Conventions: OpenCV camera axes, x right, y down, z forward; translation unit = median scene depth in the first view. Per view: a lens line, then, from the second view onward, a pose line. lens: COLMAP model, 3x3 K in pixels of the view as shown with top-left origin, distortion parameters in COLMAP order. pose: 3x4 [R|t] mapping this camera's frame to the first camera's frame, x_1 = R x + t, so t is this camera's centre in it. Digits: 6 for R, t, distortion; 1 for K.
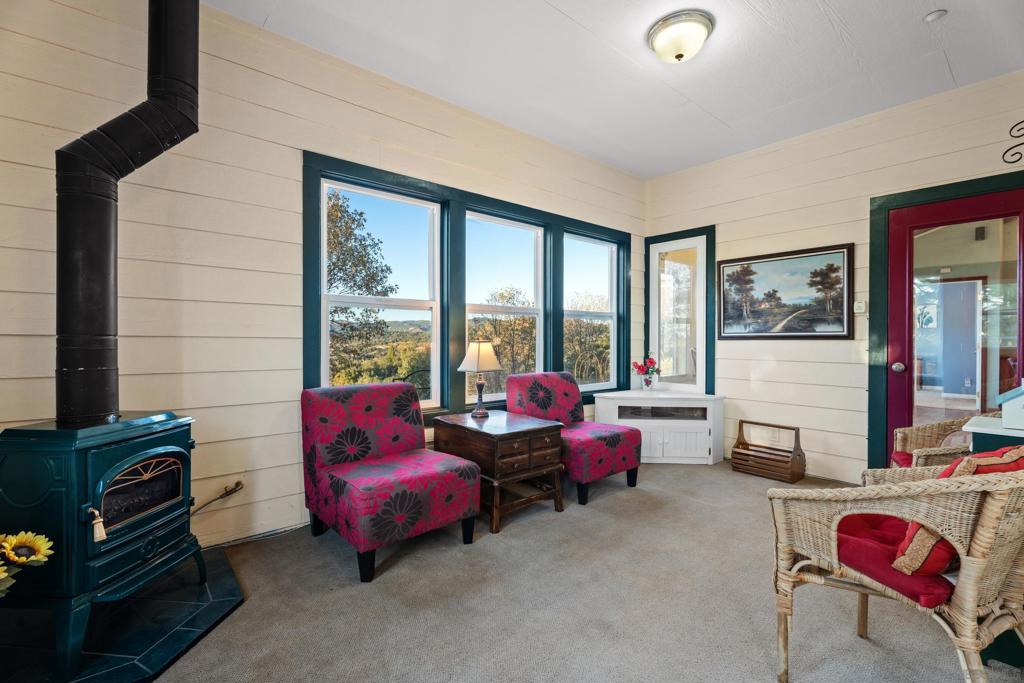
lens RADIAL K [[459.8, 0, 510.1], [0, 459.8, 347.6], [0, 0, 1]] dist [0.001863, 0.000407]
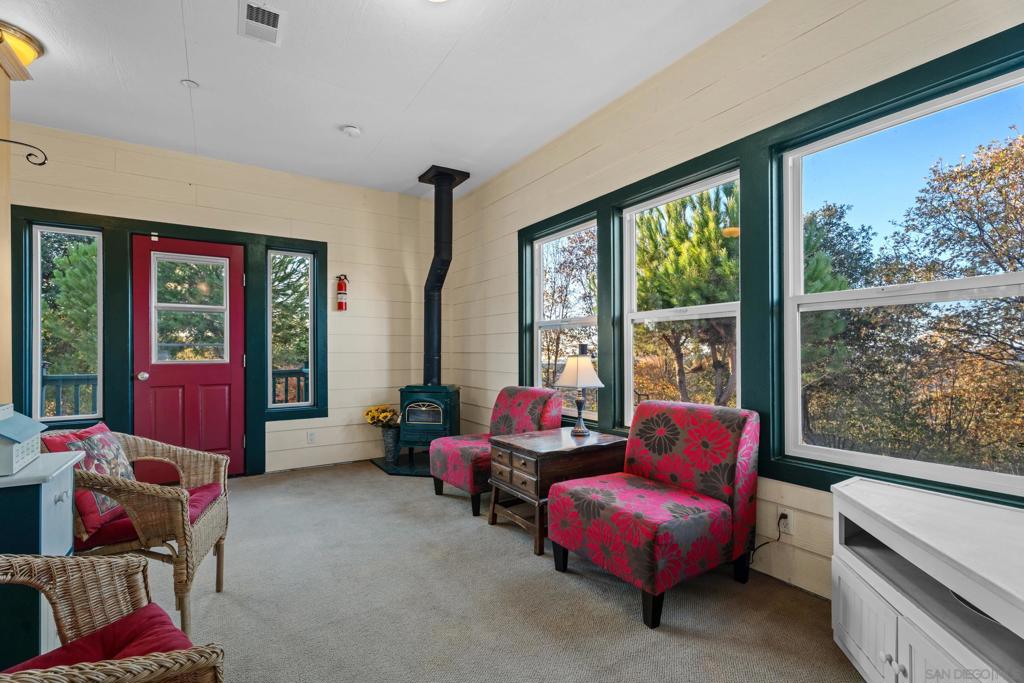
lens RADIAL K [[459.8, 0, 510.1], [0, 459.8, 347.6], [0, 0, 1]] dist [0.001863, 0.000407]
pose [[-0.138129, -0.013274, -0.990325, 1.134998], [-0.004498, 0.999908, -0.012775, -0.018445], [0.990404, 0.002690, -0.138176, 1.249264]]
